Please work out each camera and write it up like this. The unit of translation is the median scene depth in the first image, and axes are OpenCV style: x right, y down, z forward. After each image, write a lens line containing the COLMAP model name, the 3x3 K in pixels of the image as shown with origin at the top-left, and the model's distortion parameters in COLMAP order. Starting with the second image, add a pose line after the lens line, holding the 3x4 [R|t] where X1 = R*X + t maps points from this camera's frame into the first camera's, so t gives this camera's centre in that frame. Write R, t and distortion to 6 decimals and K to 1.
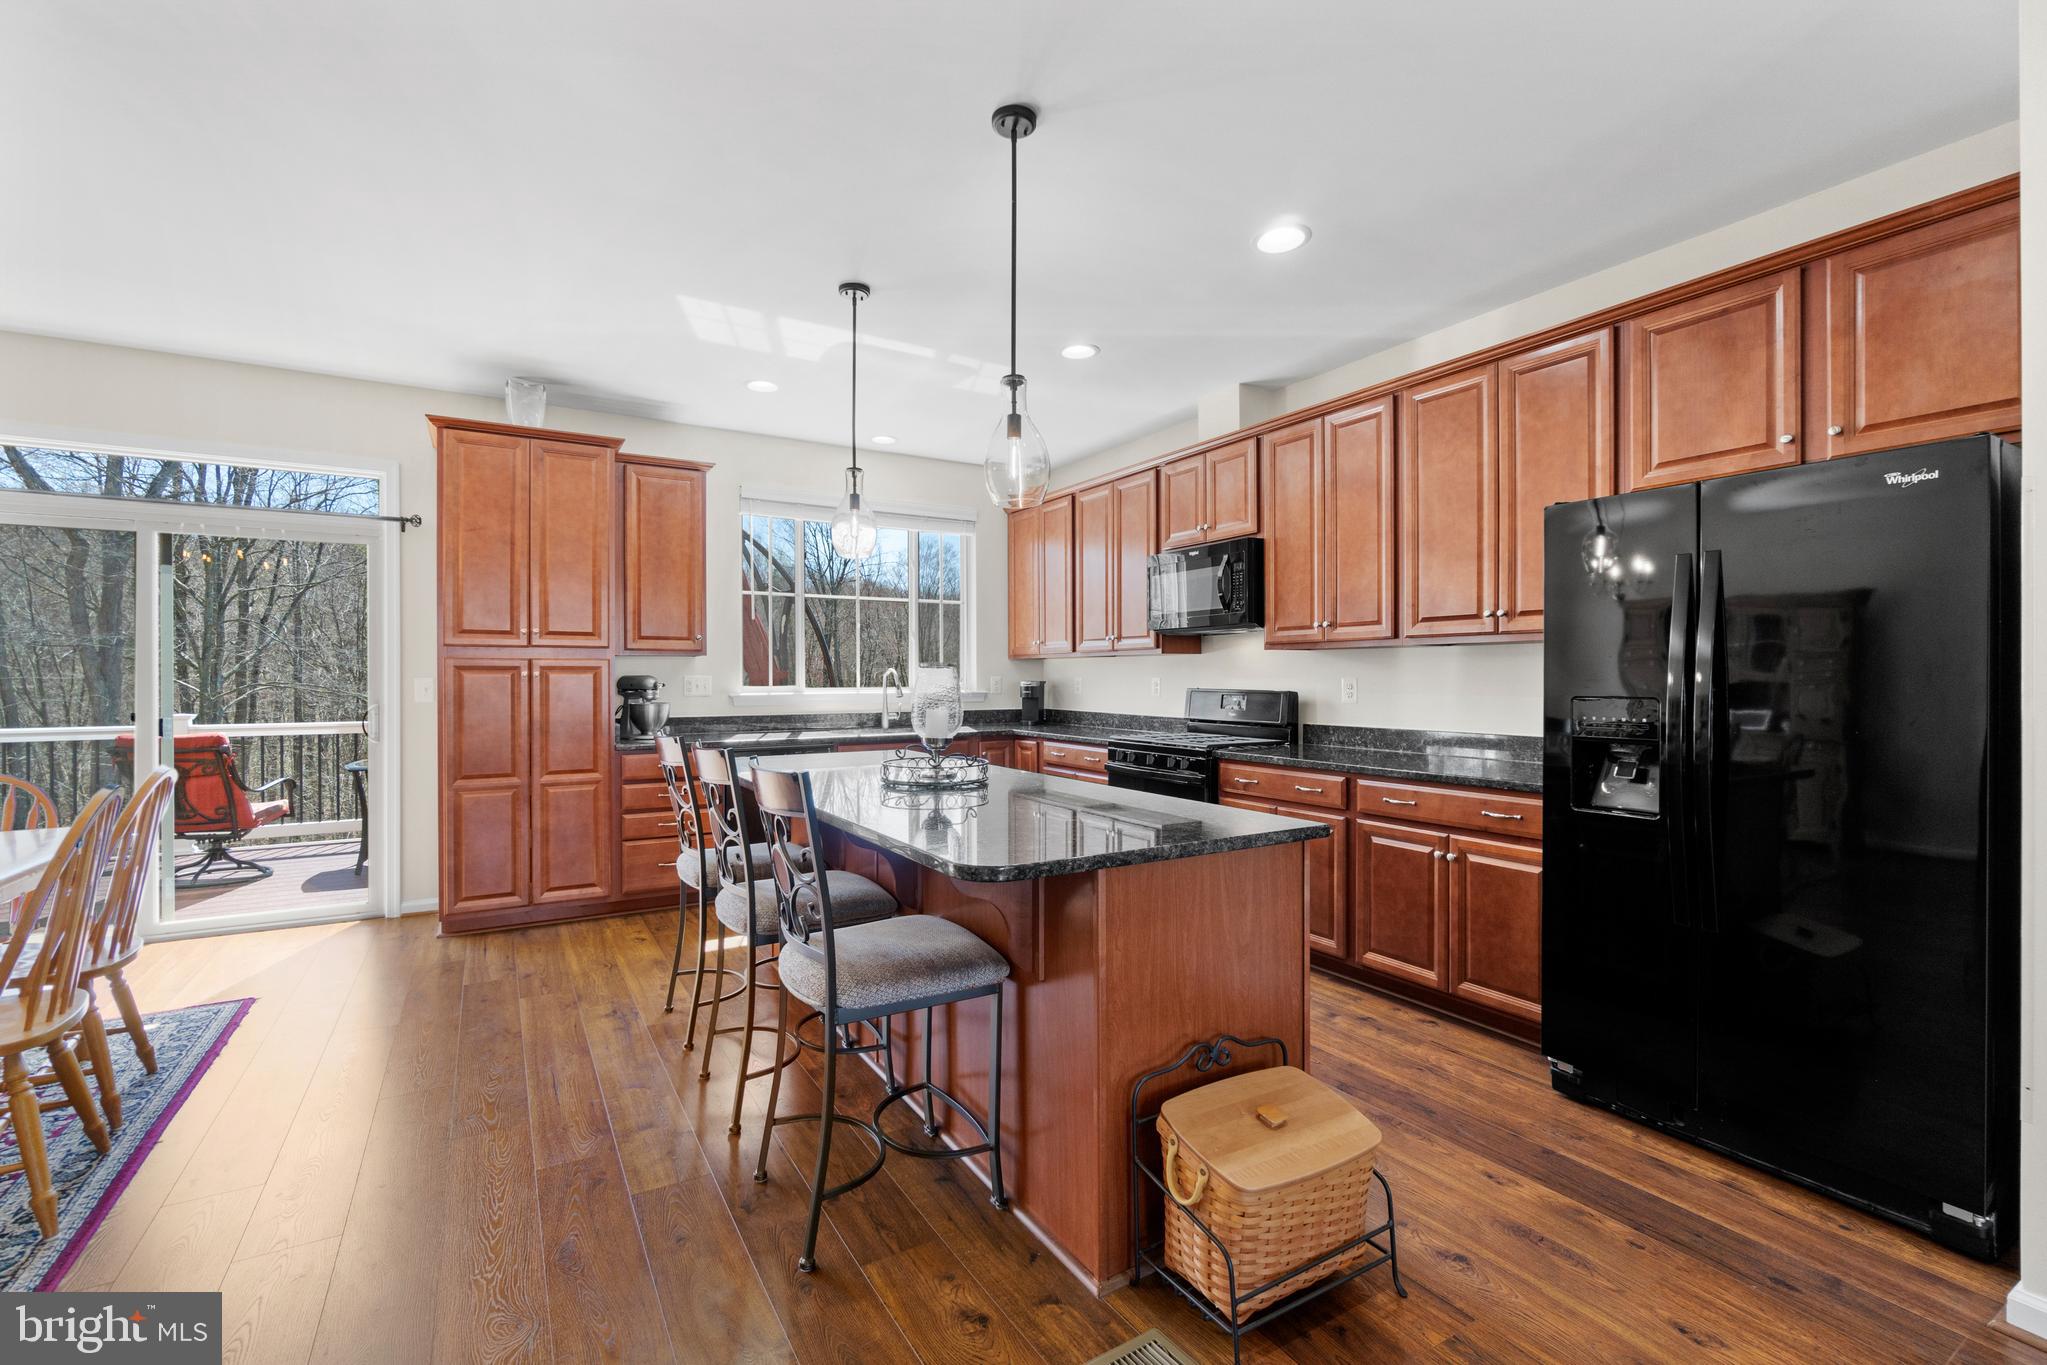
lens RADIAL K [[879.5, 0, 1023.5], [0, 879.5, 682.5], [0, 0, 1]] dist [-0.003157, -0.000075]
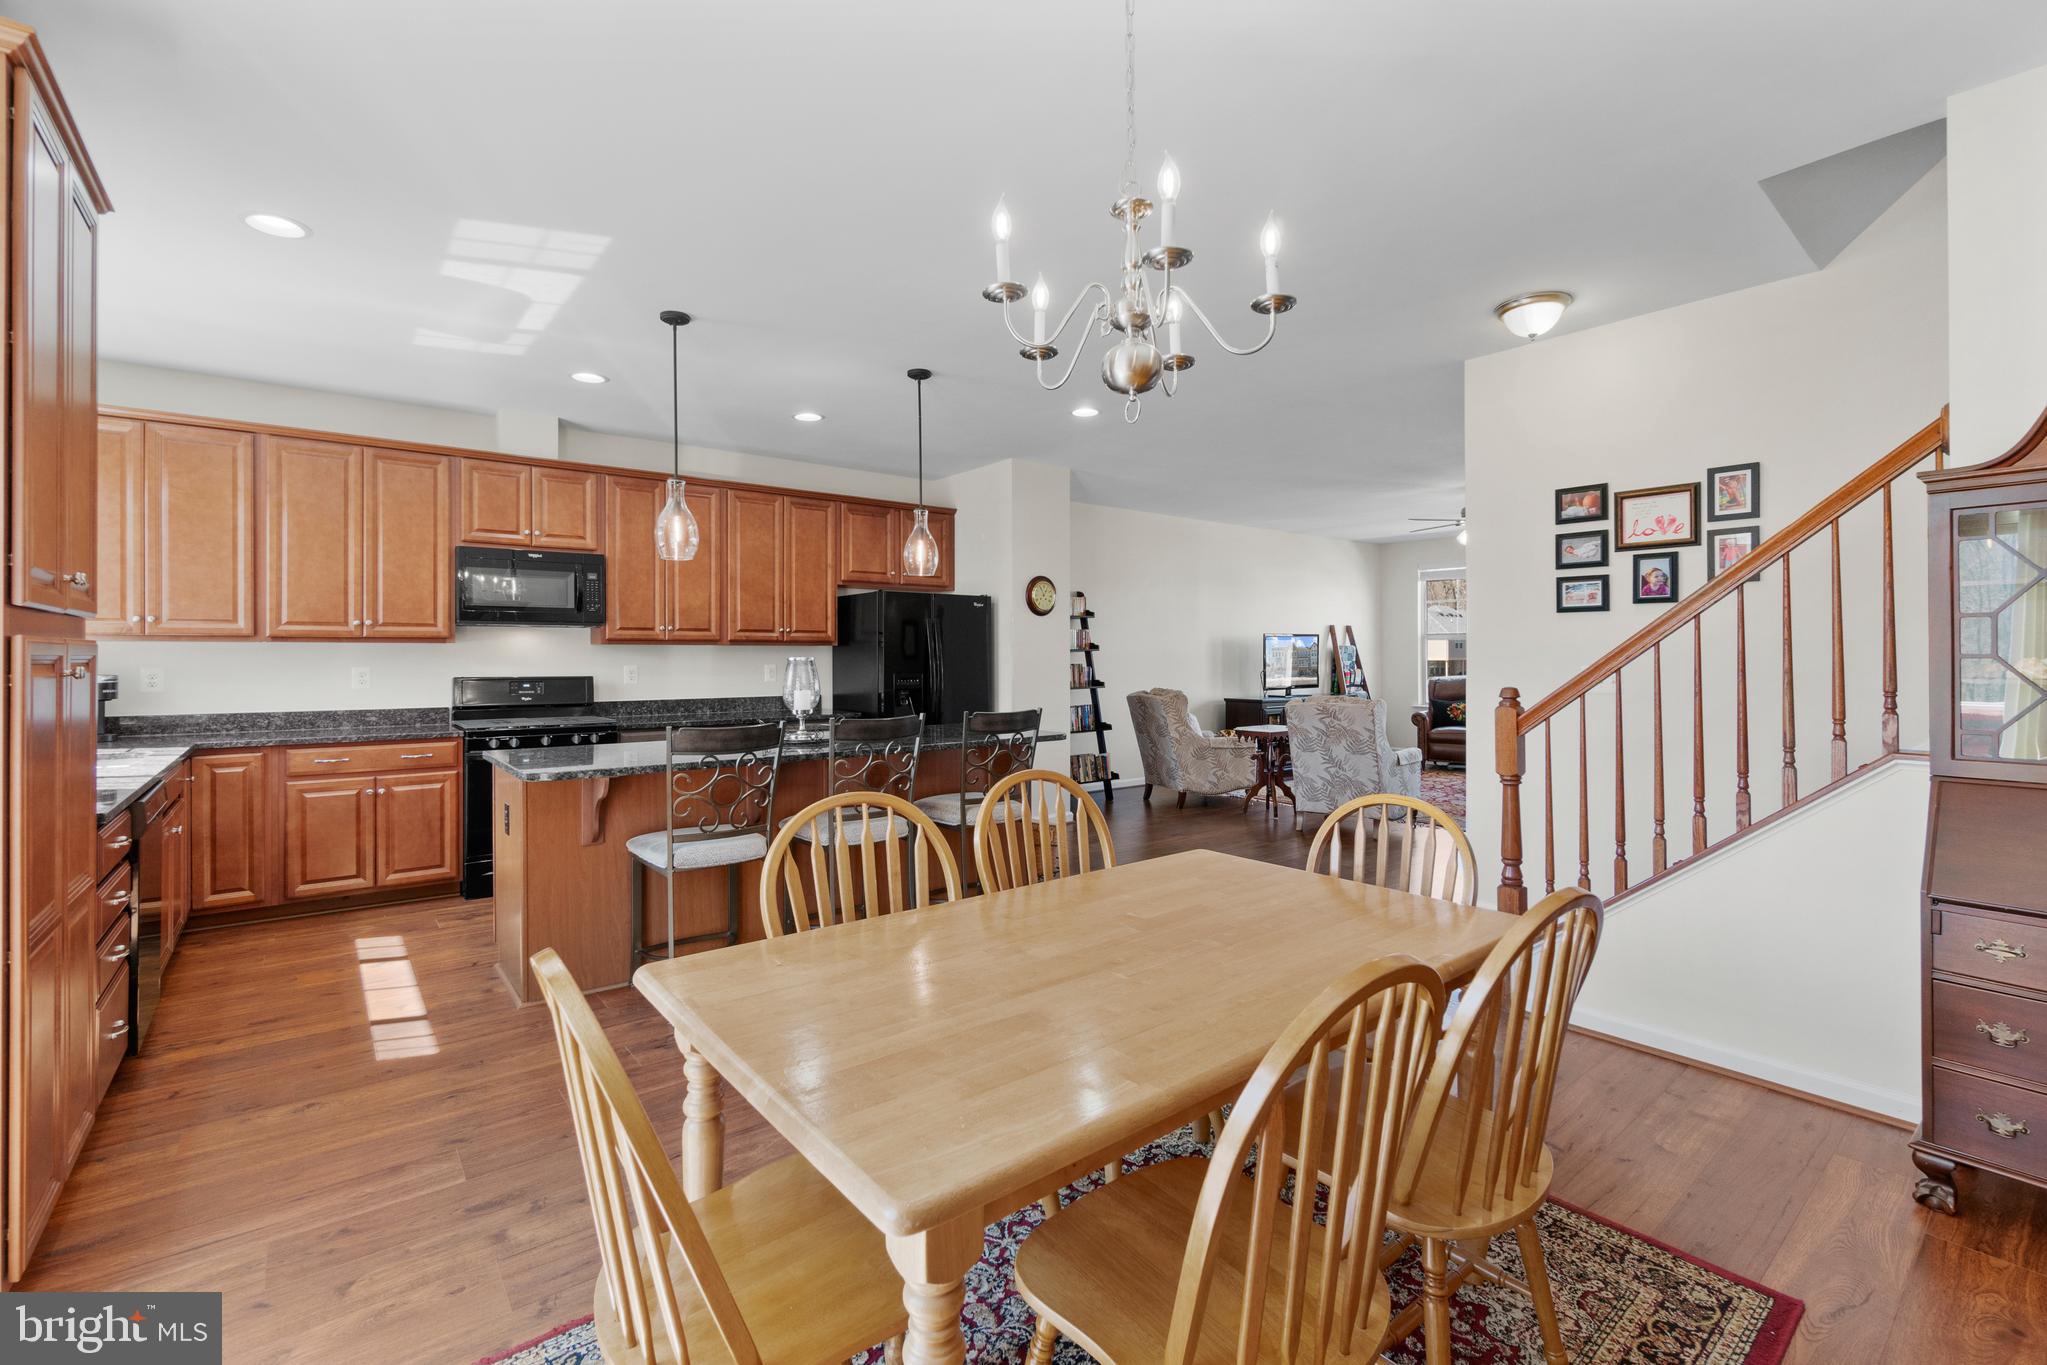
lens RADIAL K [[887.3, 0, 1017.2], [0, 887.3, 673.0], [0, 0, 1]] dist [0.001418, 0.000721]
pose [[-0.125828, -0.018950, 0.991871, -1.063652], [0.008370, 0.999762, 0.020163, -0.016268], [-0.992017, 0.010839, -0.125640, 0.565953]]
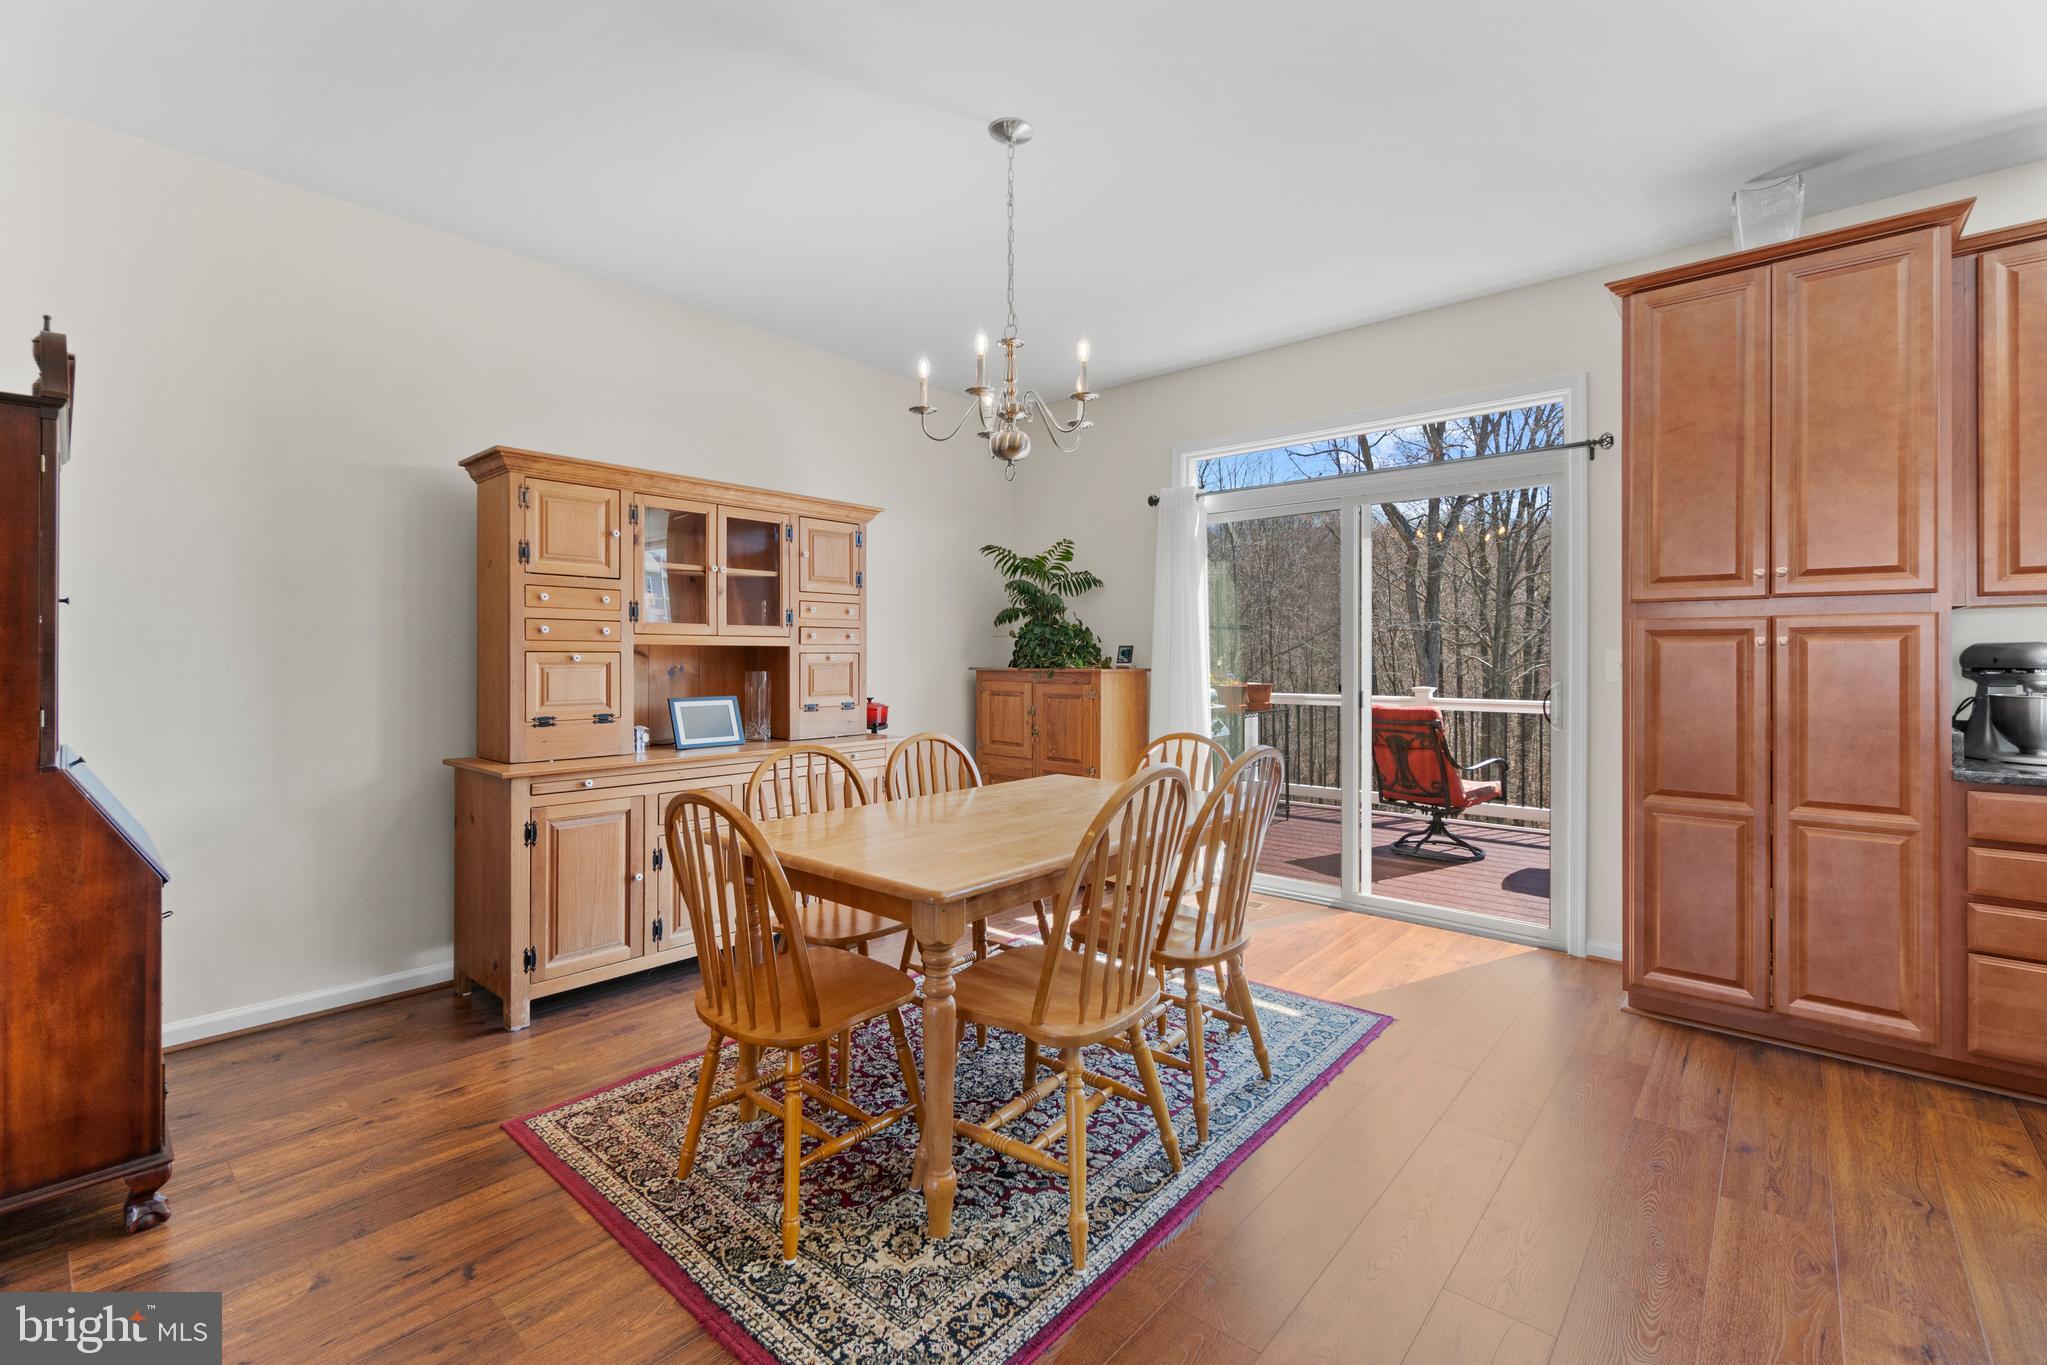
lens RADIAL K [[890.1, 0, 1012.8], [0, 890.1, 653.9], [0, 0, 1]] dist [0.000909, 0.000211]
pose [[0.300912, -0.001749, -0.953650, -0.118943], [-0.006653, 0.999970, -0.003934, 0.005665], [0.953629, 0.007529, 0.300891, 0.292823]]
